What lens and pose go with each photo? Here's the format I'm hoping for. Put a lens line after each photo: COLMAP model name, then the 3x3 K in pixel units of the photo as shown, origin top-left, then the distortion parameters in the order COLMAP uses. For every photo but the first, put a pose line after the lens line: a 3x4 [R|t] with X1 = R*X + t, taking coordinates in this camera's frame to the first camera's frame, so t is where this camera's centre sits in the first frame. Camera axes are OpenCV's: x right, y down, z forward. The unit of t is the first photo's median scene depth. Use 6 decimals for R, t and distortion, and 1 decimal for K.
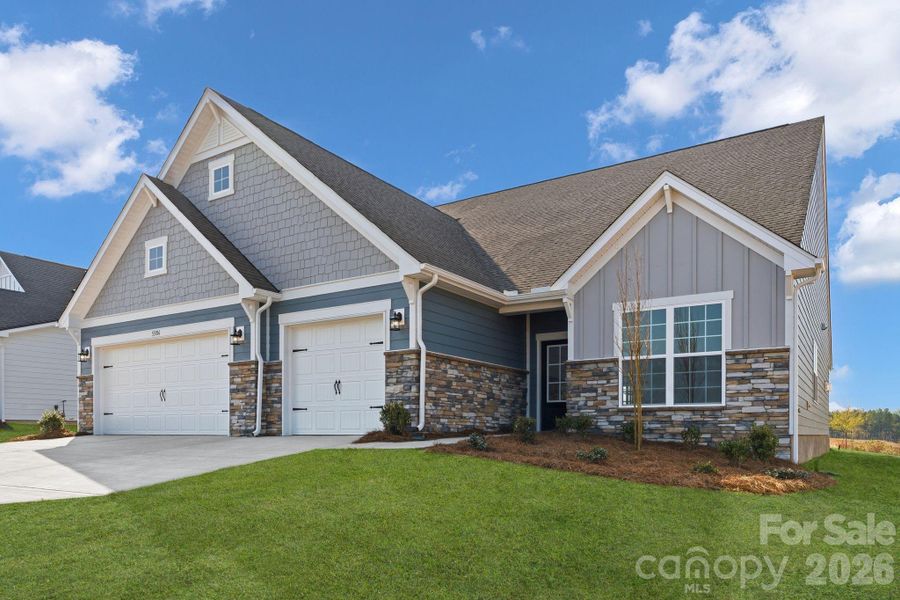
lens RADIAL K [[629.0, 0, 449.5], [0, 629.0, 300.4], [0, 0, 1]] dist [-0.003863, -0.000095]
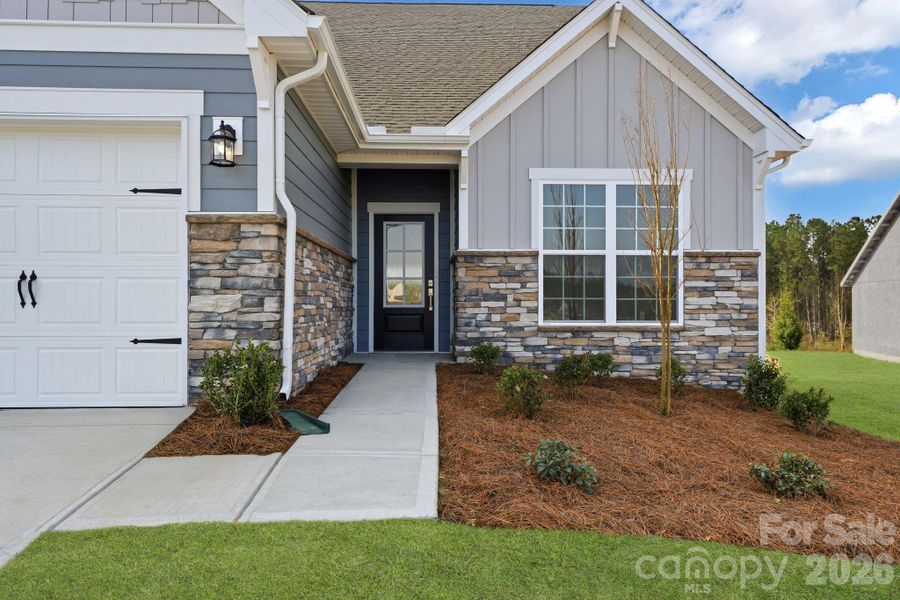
lens RADIAL K [[610.5, 0, 450.0], [0, 610.5, 256.1], [0, 0, 1]] dist [0.006111, 0.000850]
pose [[0.834839, 0.044062, 0.548728, -0.177637], [-0.115714, 0.988568, 0.096667, 0.049356], [-0.538196, -0.144197, 0.830393, 0.556517]]
